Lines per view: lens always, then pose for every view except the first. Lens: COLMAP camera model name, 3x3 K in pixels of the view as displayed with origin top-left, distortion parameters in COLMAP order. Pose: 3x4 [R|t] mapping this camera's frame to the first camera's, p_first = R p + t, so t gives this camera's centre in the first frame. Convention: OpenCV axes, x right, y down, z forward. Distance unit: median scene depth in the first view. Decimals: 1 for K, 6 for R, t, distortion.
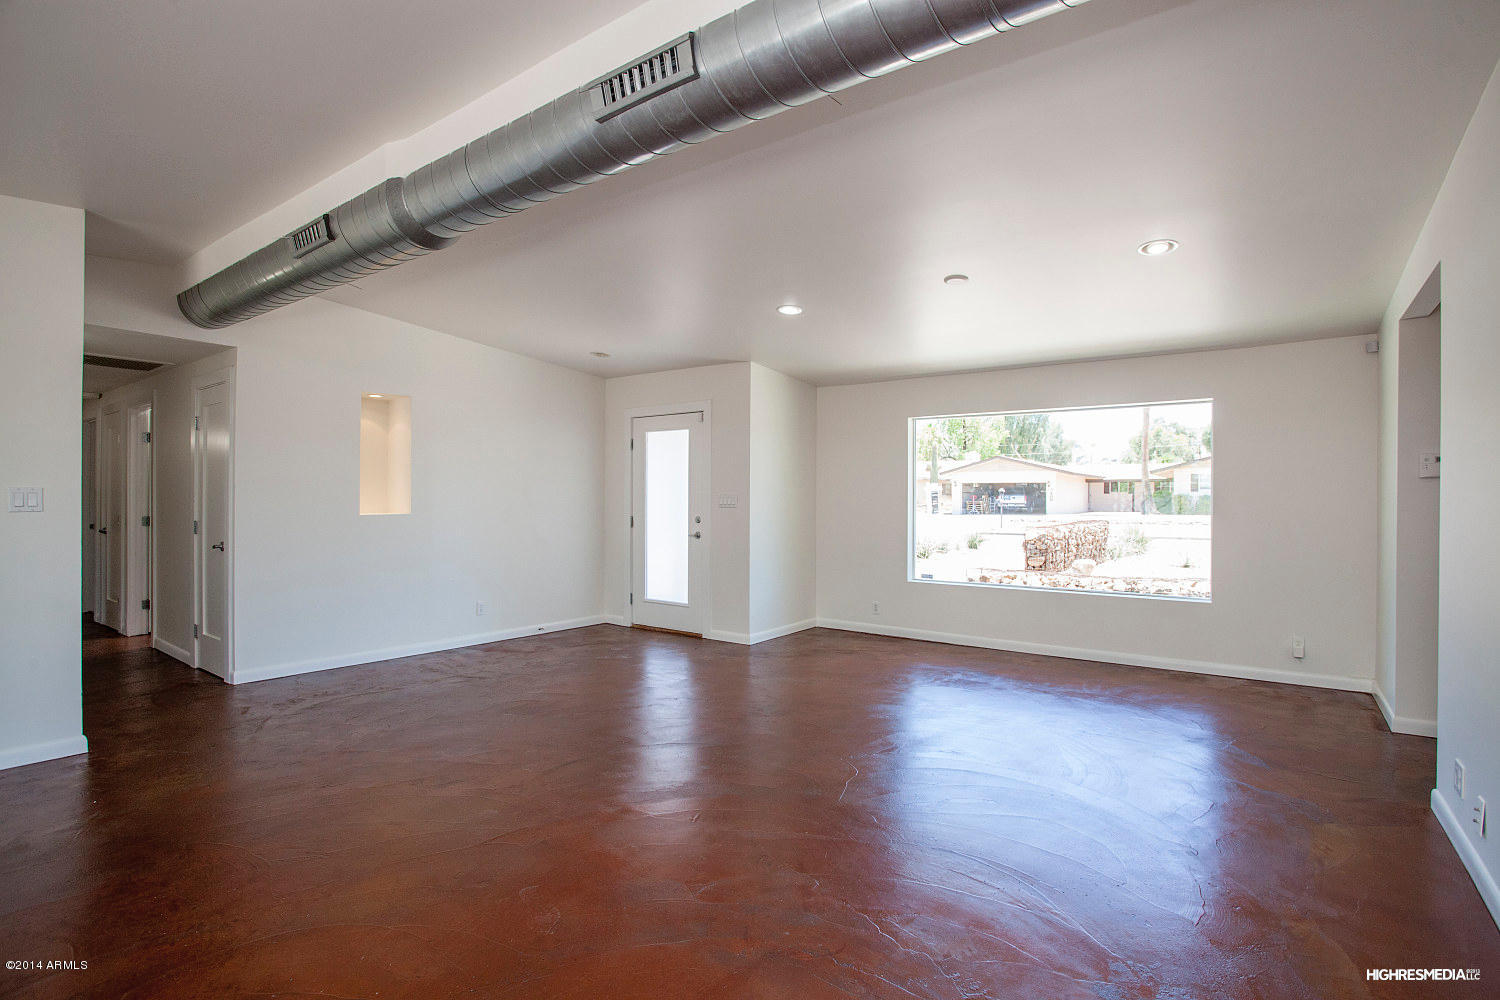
lens RADIAL K [[734.1, 0, 750.0], [0, 734.1, 500.0], [0, 0, 1]] dist [-0.071137, 0.034043]
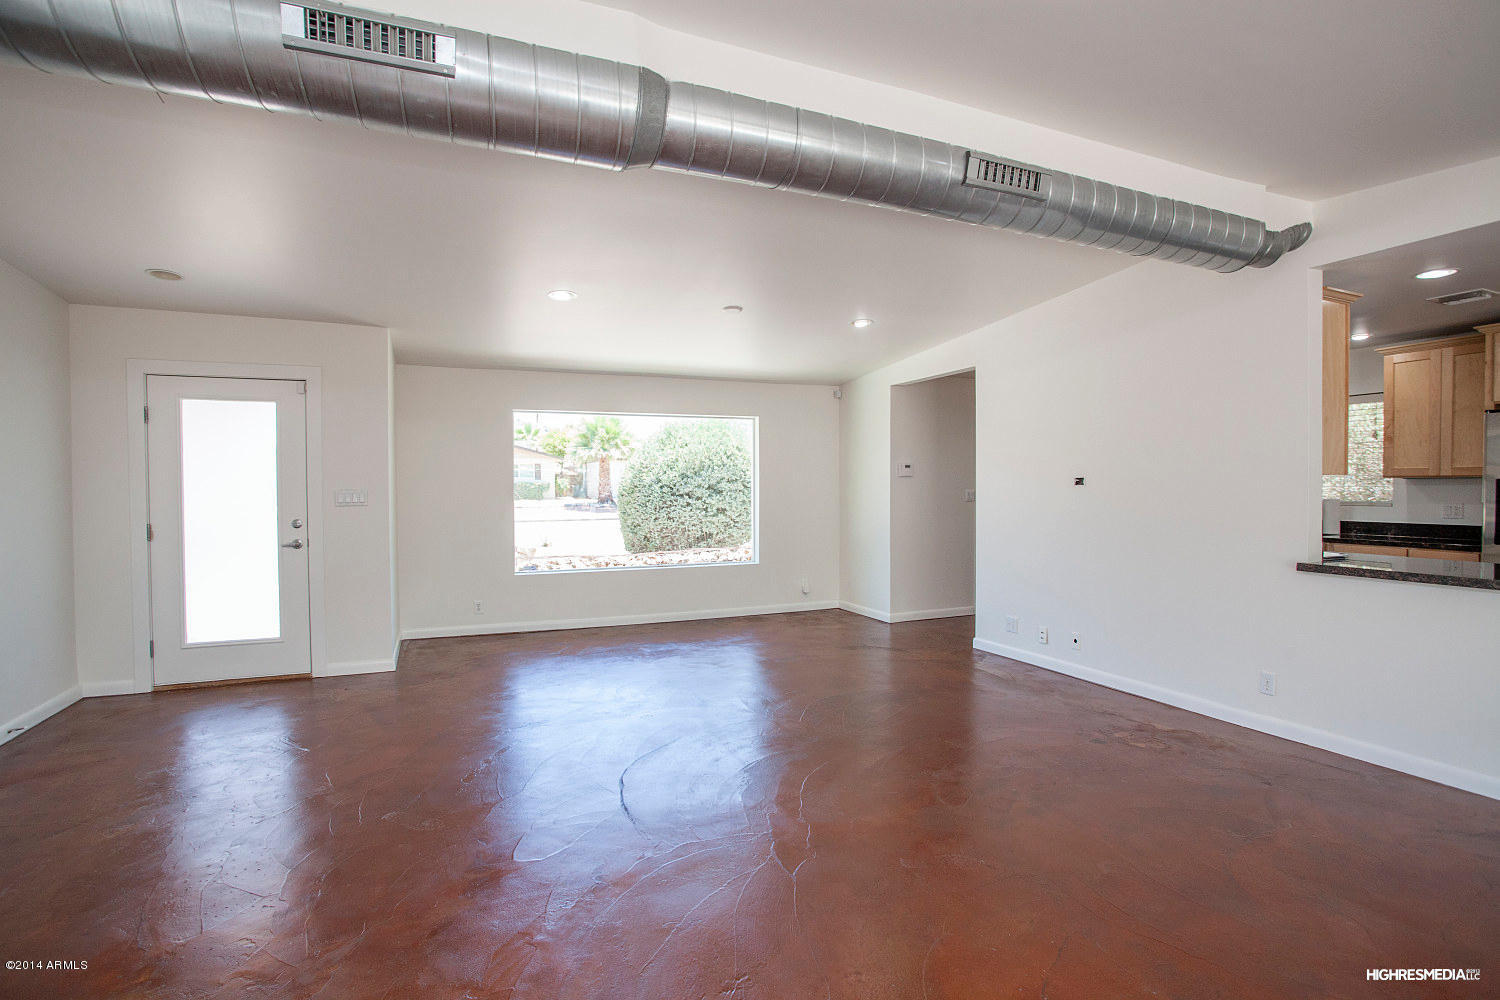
lens RADIAL K [[734.1, 0, 750.0], [0, 734.1, 500.0], [0, 0, 1]] dist [-0.071137, 0.034043]
pose [[0.505596, -0.024281, 0.862429, -0.474036], [0.007593, 0.999690, 0.023694, -0.011619], [-0.862737, -0.005431, 0.505624, 0.229238]]
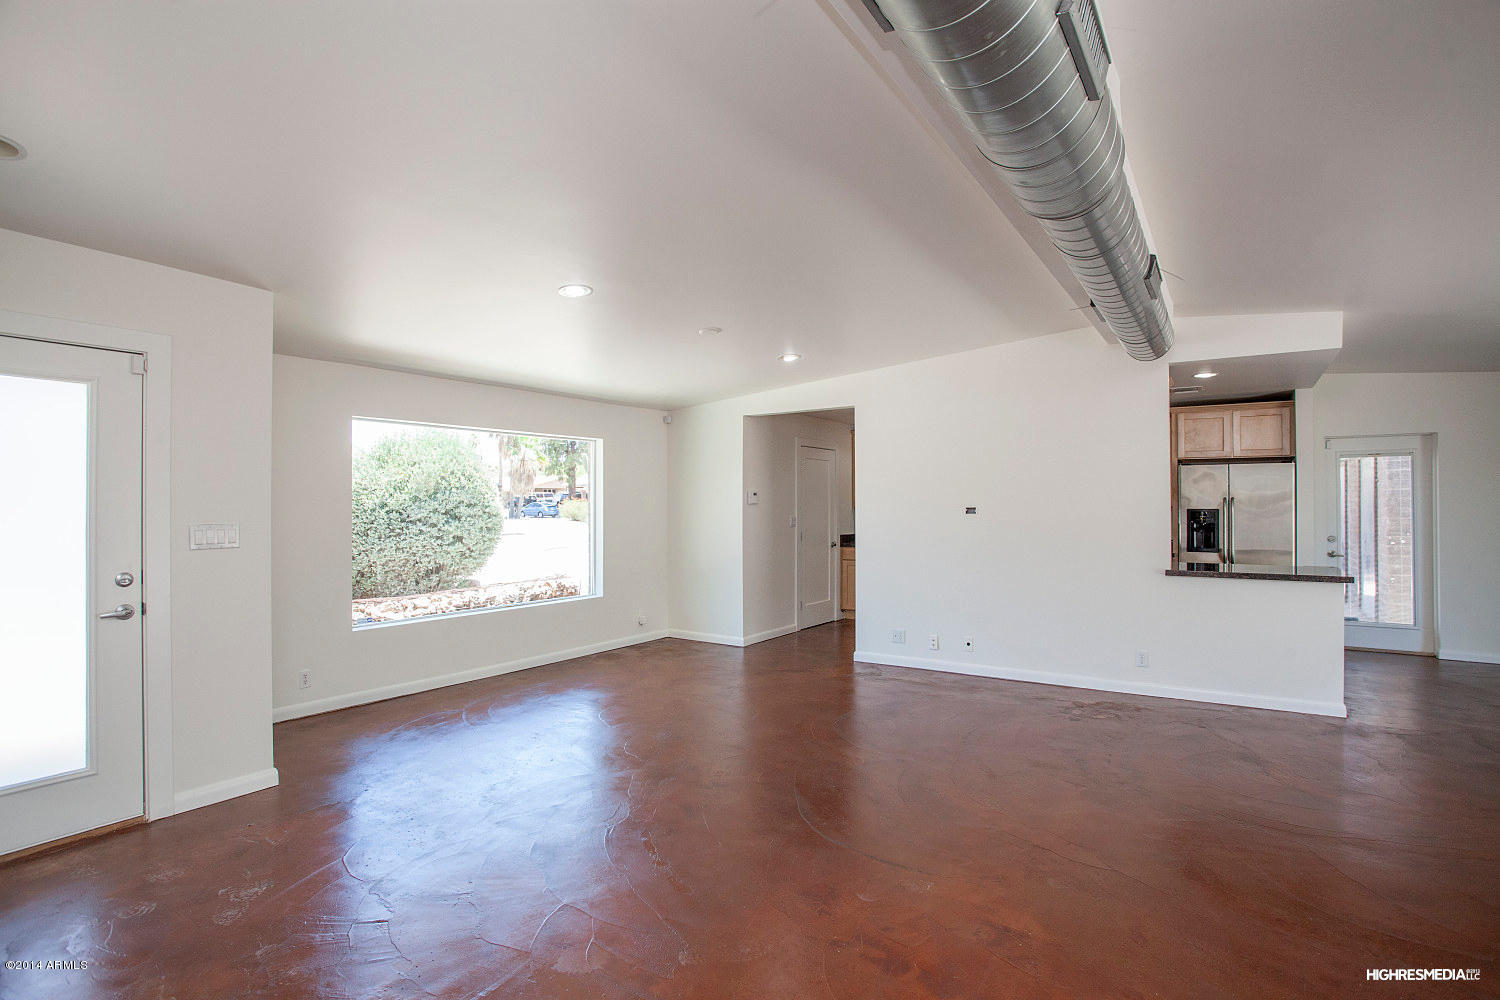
lens RADIAL K [[734.1, 0, 750.0], [0, 734.1, 500.0], [0, 0, 1]] dist [-0.071137, 0.034043]
pose [[-0.041240, 0.001250, 0.999148, -0.550018], [0.002758, 0.999996, -0.001138, -0.023319], [-0.999145, 0.002709, -0.041243, 0.622376]]
